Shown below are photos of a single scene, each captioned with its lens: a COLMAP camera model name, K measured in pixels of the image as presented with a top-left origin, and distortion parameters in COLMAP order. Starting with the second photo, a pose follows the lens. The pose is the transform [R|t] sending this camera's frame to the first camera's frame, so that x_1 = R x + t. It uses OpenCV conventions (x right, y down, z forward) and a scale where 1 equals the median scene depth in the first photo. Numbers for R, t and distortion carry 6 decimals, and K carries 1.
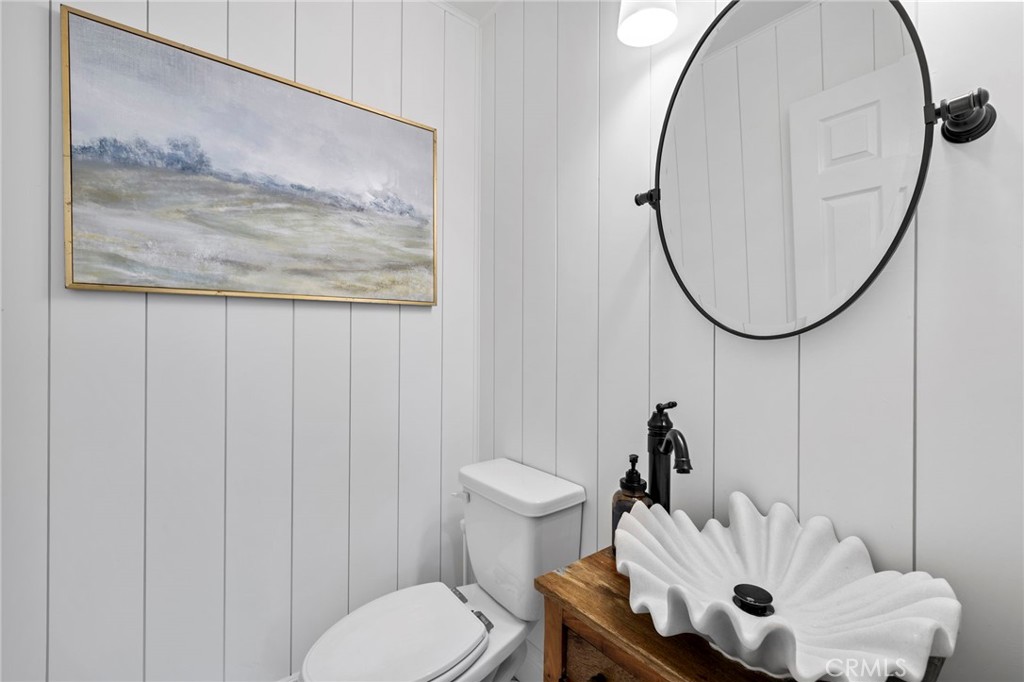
lens RADIAL K [[433.9, 0, 512.8], [0, 433.9, 332.2], [0, 0, 1]] dist [0.002630, 0.000091]
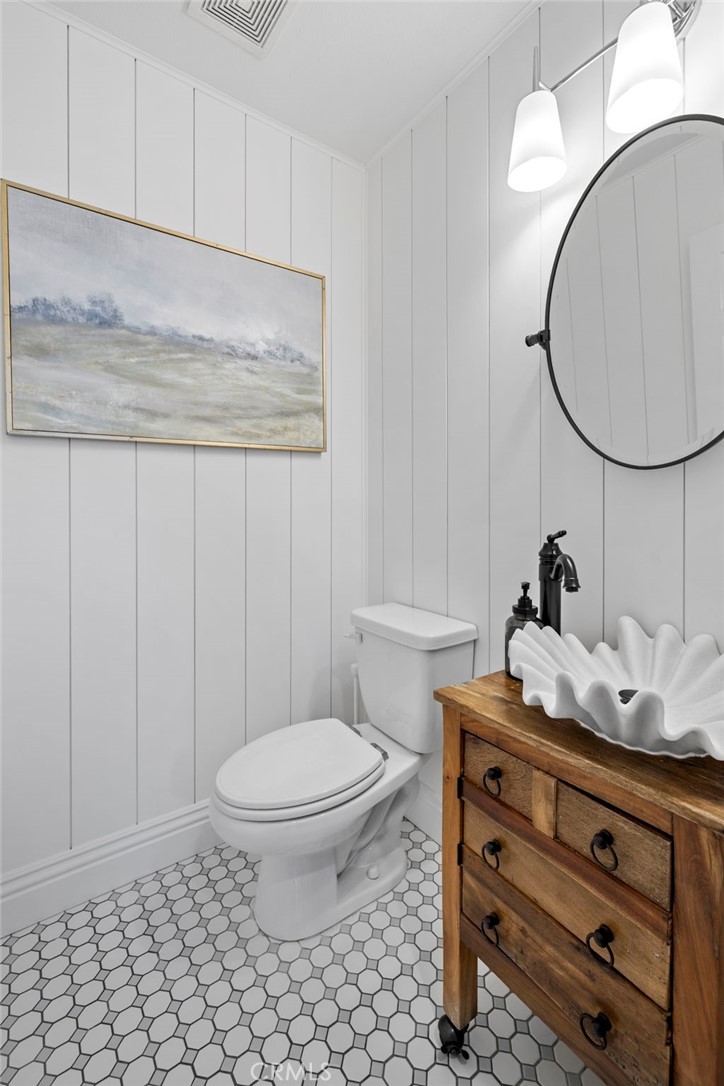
lens RADIAL K [[460.1, 0, 367.7], [0, 460.1, 491.7], [0, 0, 1]] dist [0.002630, 0.000091]
pose [[0.998374, -0.007660, -0.056481, -0.032737], [0.008271, 0.999910, 0.010594, 0.036679], [0.056395, -0.011044, 0.998347, -0.113386]]
